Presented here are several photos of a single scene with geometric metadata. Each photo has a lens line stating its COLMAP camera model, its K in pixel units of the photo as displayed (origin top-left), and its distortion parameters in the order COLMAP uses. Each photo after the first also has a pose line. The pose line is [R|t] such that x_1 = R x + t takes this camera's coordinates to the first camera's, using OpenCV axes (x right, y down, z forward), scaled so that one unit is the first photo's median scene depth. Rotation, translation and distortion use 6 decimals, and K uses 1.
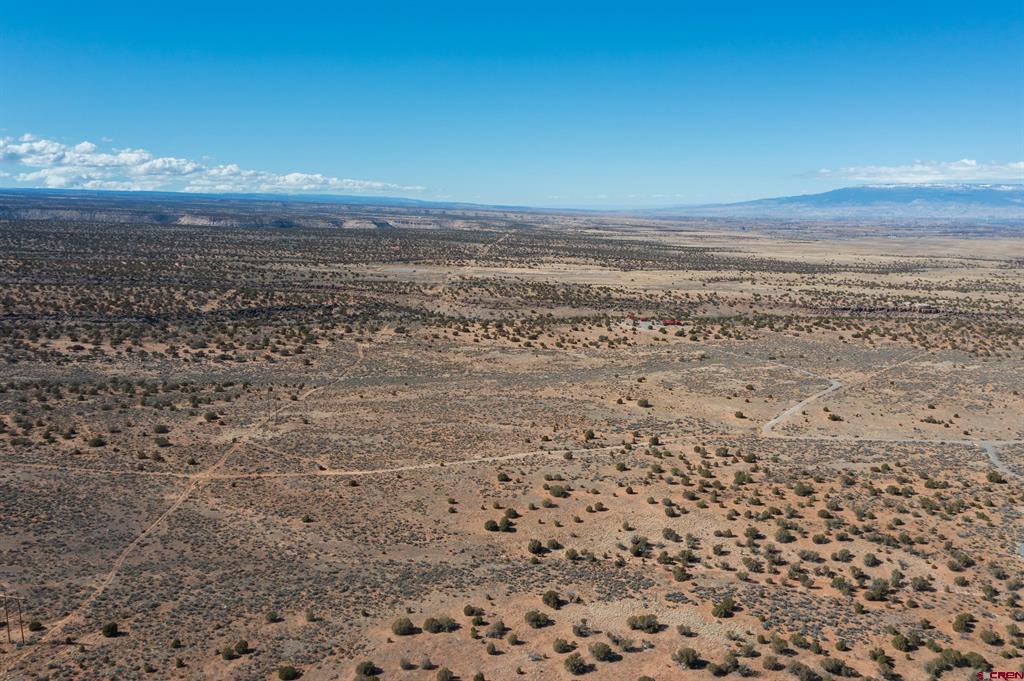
lens RADIAL K [[811.8, 0, 509.4], [0, 811.8, 335.9], [0, 0, 1]] dist [-0.013752, 0.005032]
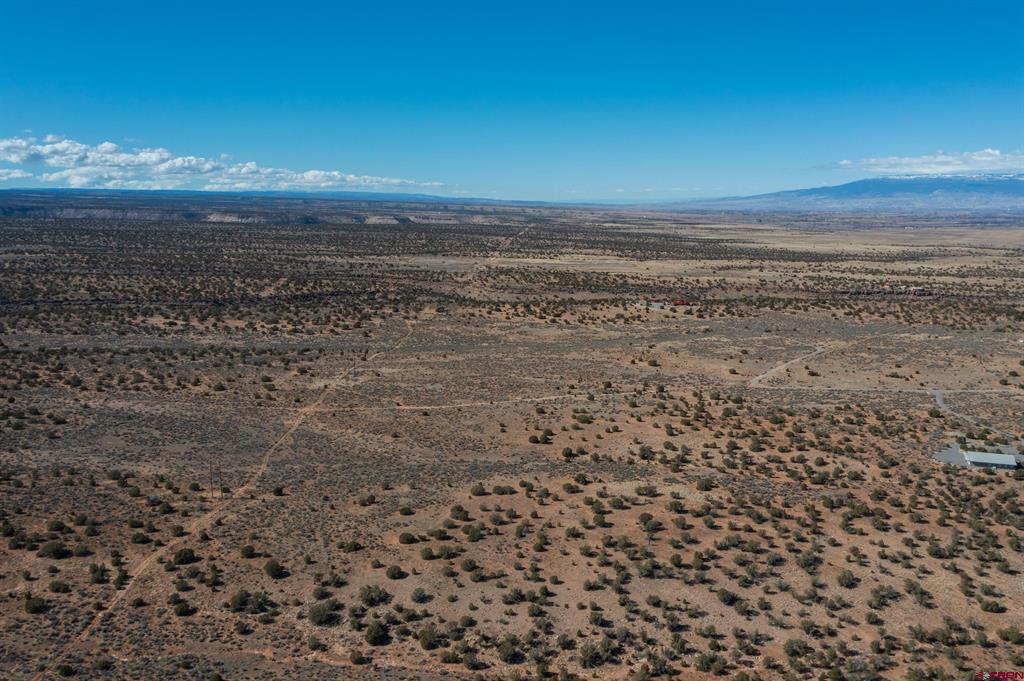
lens RADIAL K [[811.8, 0, 509.4], [0, 811.8, 335.9], [0, 0, 1]] dist [-0.013752, 0.005032]
pose [[0.999735, -0.006410, -0.022092, -0.013135], [0.006539, 0.999962, 0.005752, 0.023564], [0.022054, -0.005894, 0.999739, -0.136070]]
